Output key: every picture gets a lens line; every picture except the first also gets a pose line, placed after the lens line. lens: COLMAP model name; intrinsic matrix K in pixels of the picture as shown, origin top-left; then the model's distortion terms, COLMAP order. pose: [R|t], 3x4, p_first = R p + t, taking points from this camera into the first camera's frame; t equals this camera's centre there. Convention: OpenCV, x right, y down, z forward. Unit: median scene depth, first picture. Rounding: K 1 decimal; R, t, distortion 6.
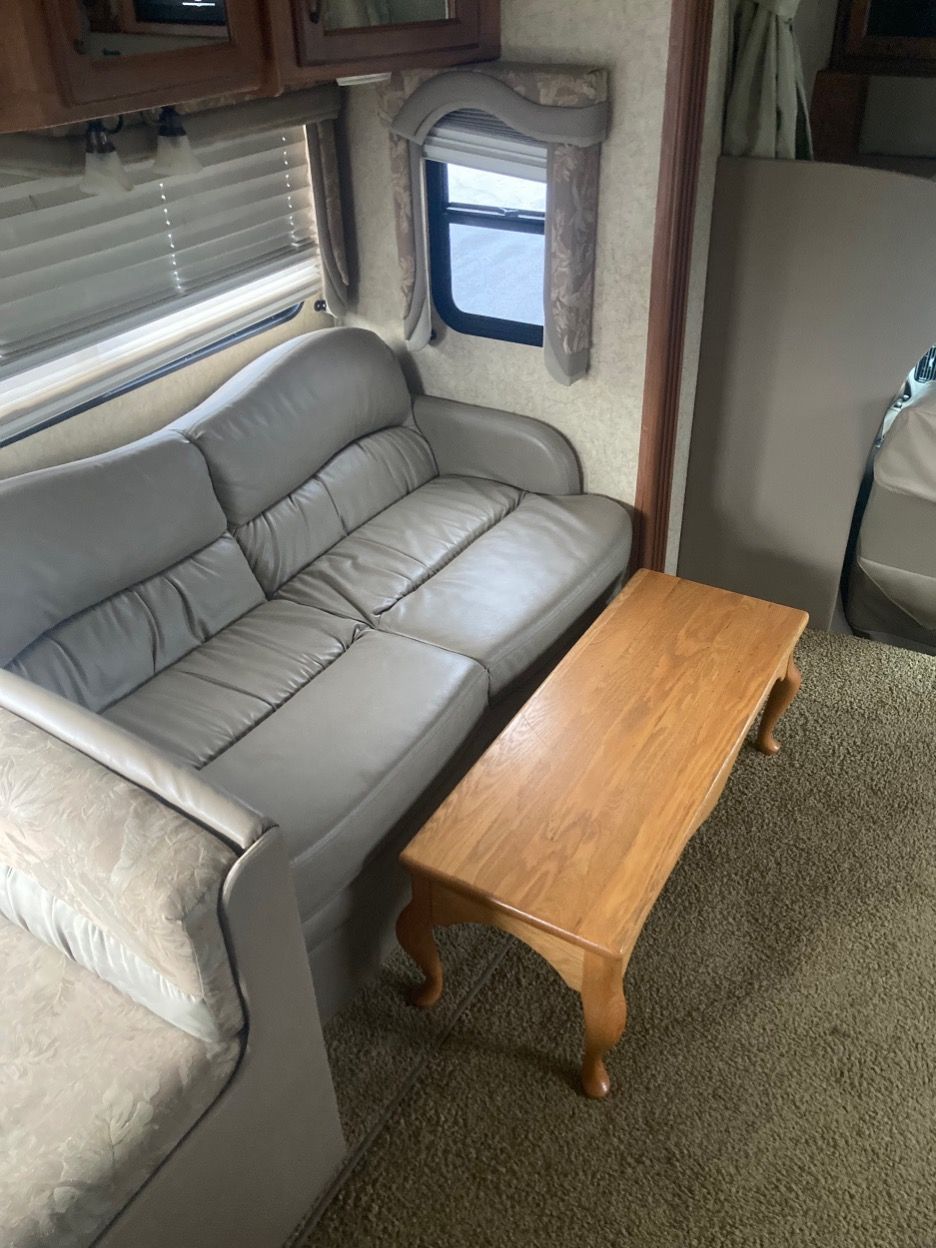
lens RADIAL K [[1014.6, 0, 472.5], [0, 1014.6, 631.8], [0, 0, 1]] dist [-0.011811, -0.014344]
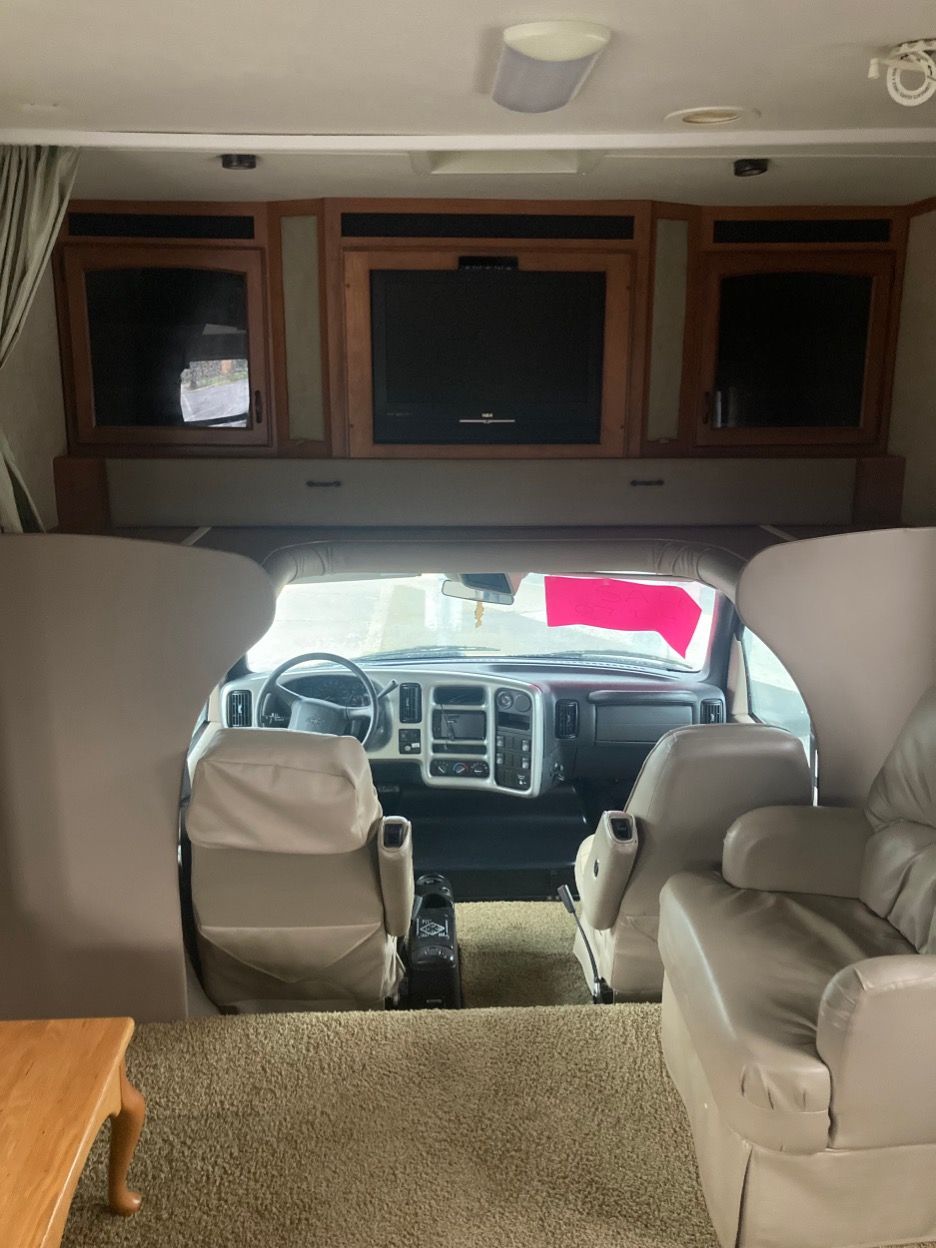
lens RADIAL K [[953.8, 0, 468.0], [0, 953.8, 624.0], [0, 0, 1]] dist [0.005760, 0.000739]
pose [[0.839940, -0.110460, 0.531319, 0.172322], [0.292894, 0.916495, -0.272487, -0.019538], [-0.456852, 0.384493, 0.802154, 0.111656]]
